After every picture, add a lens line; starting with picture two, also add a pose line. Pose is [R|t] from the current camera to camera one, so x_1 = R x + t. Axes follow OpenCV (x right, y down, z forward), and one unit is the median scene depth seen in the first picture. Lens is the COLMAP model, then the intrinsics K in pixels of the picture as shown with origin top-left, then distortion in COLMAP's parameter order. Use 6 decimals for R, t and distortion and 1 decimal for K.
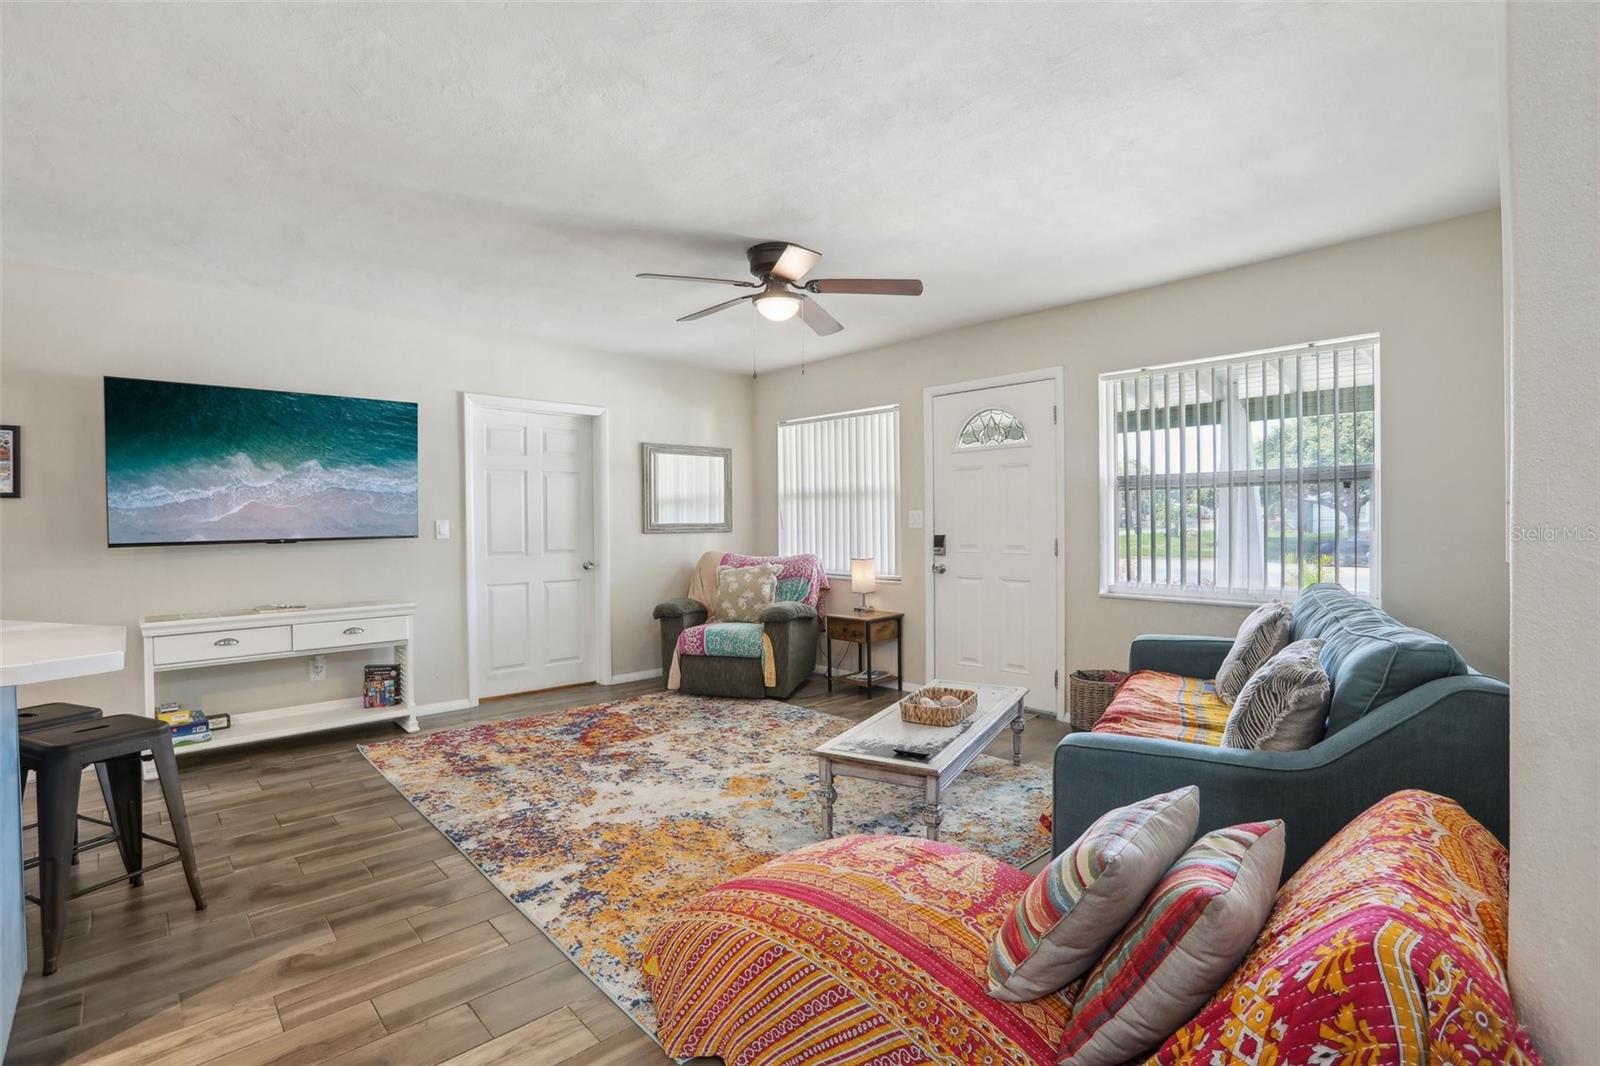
lens RADIAL K [[752.3, 0, 812.1], [0, 752.3, 516.7], [0, 0, 1]] dist [-0.059419, 0.024591]
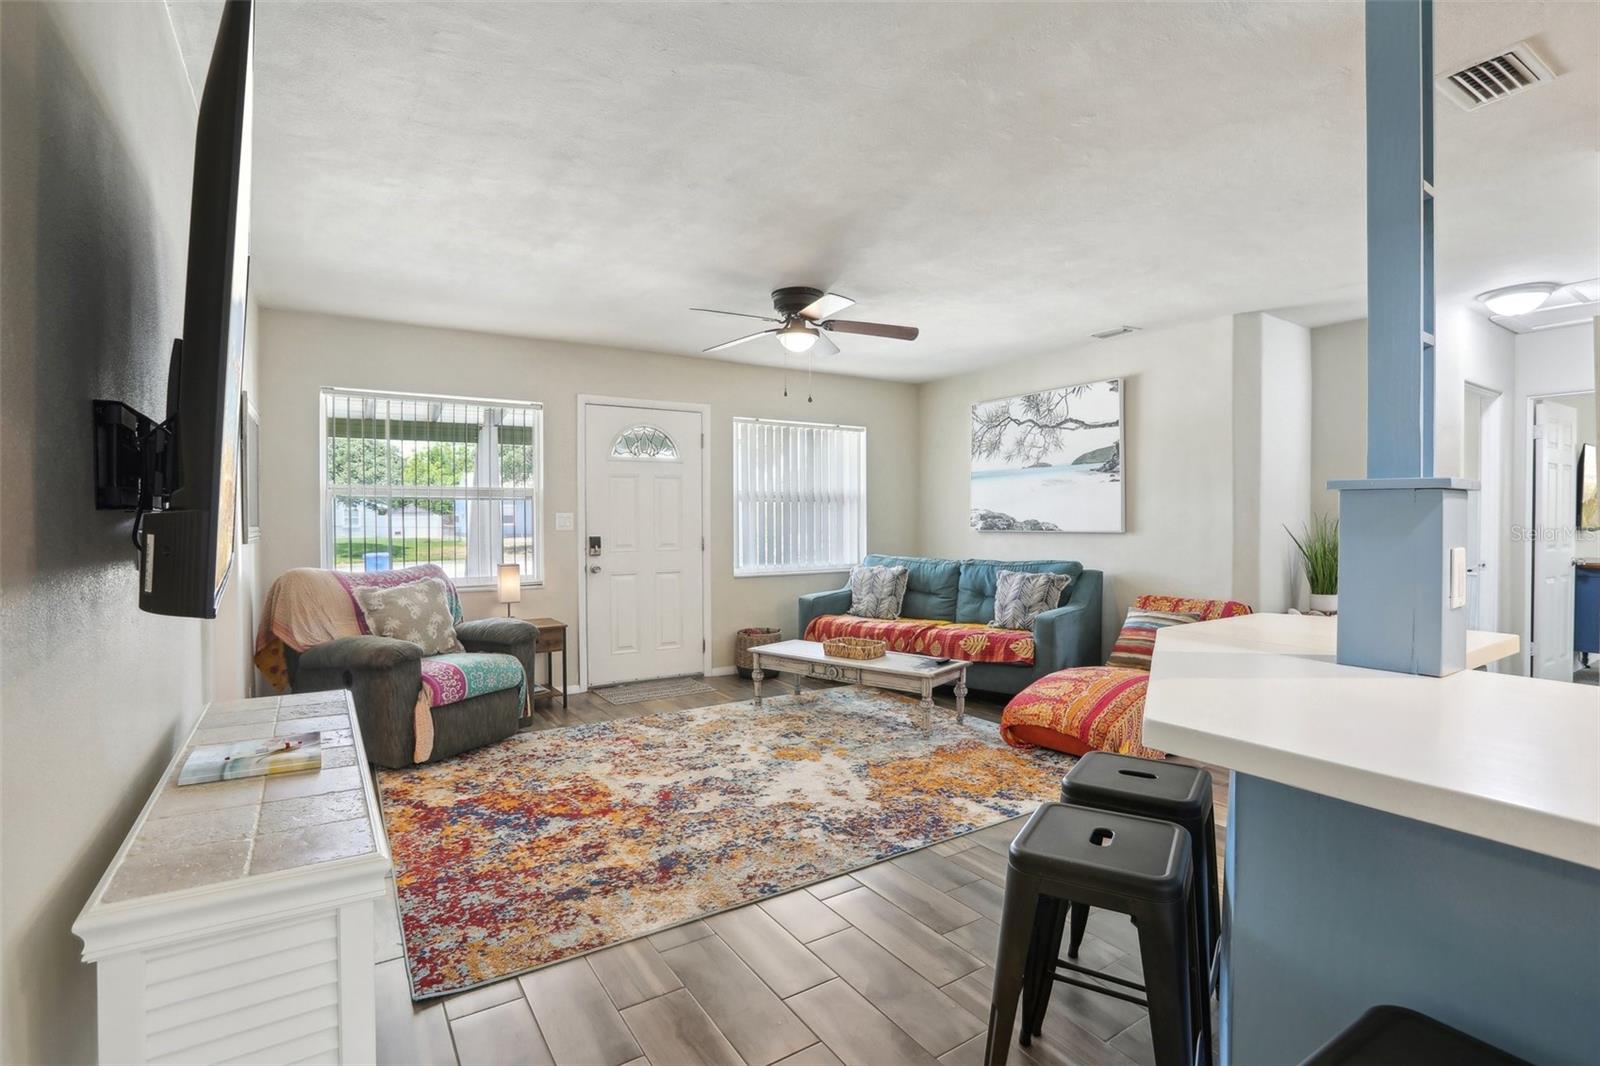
lens RADIAL K [[746.5, 0, 800.0], [0, 746.5, 533.0], [0, 0, 1]] dist [-0.054994, 0.000115]
pose [[0.172796, -0.009096, 0.984916, -1.059162], [-0.005667, 0.999932, 0.010229, 0.008957], [-0.984941, -0.007349, 0.172733, 0.702465]]
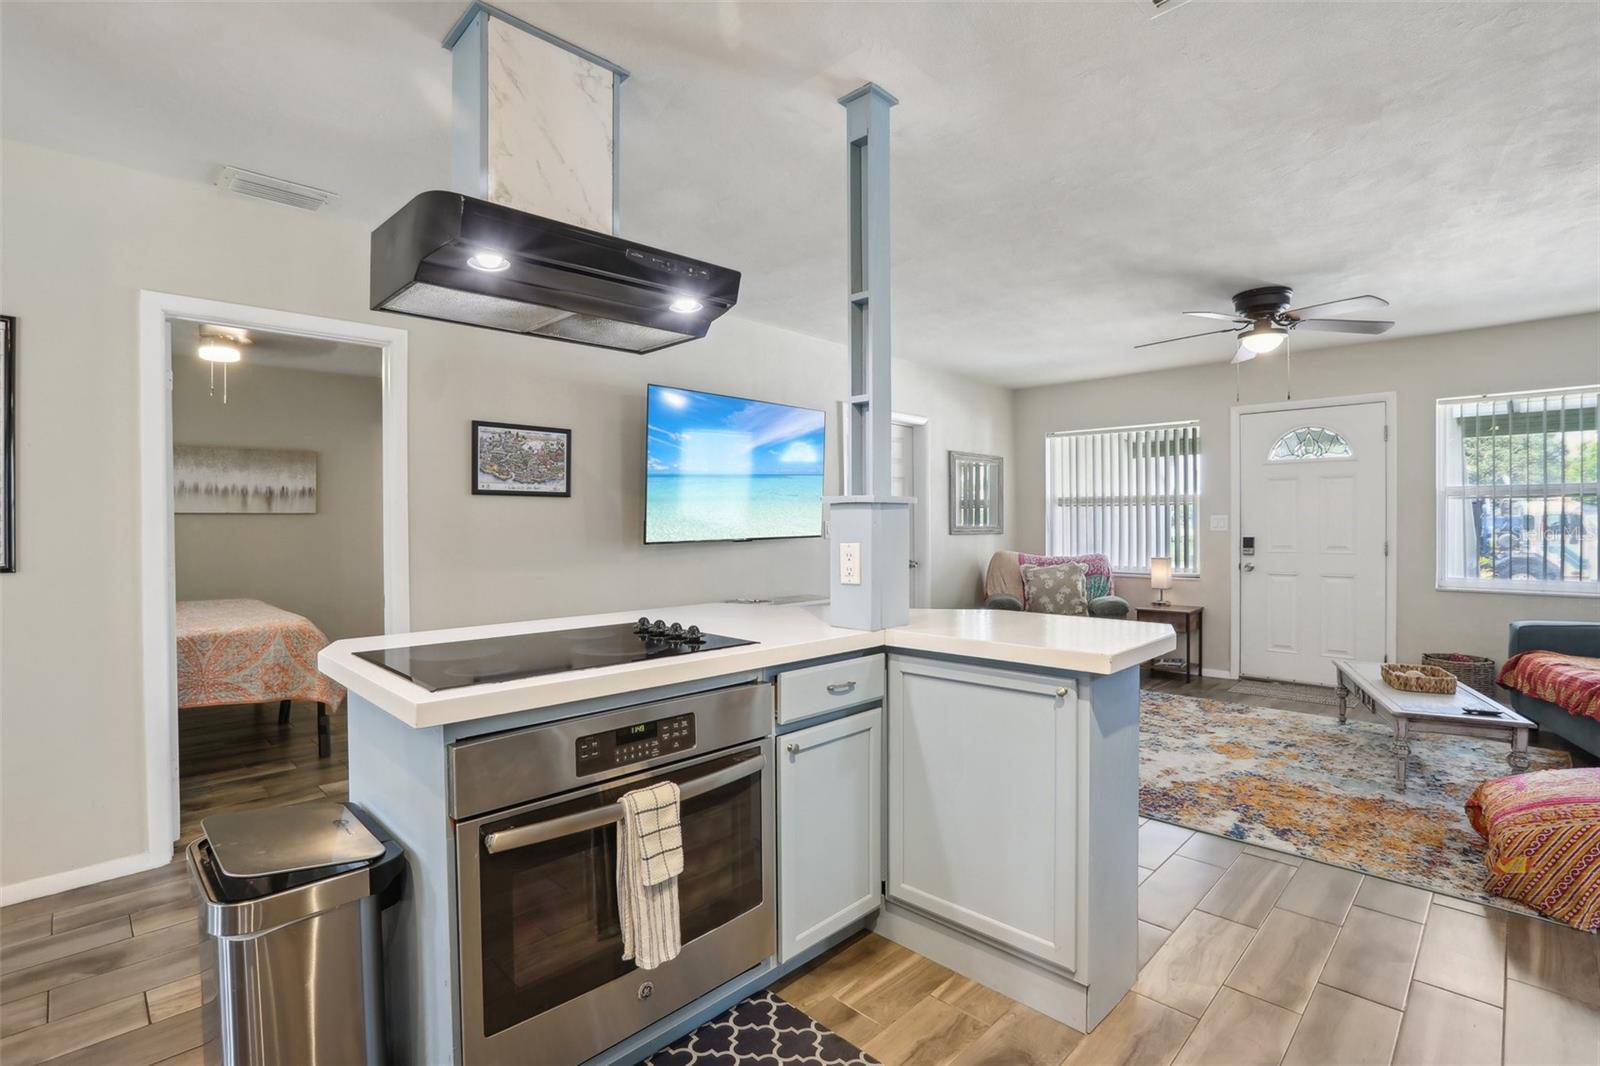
lens RADIAL K [[752.4, 0, 844.8], [0, 752.4, 521.2], [0, 0, 1]] dist [0.001324, 0.000336]
pose [[0.996372, 0.006206, 0.084876, -0.699282], [-0.006326, 0.999979, 0.001146, 0.003728], [-0.084868, -0.001679, 0.996391, -0.104297]]
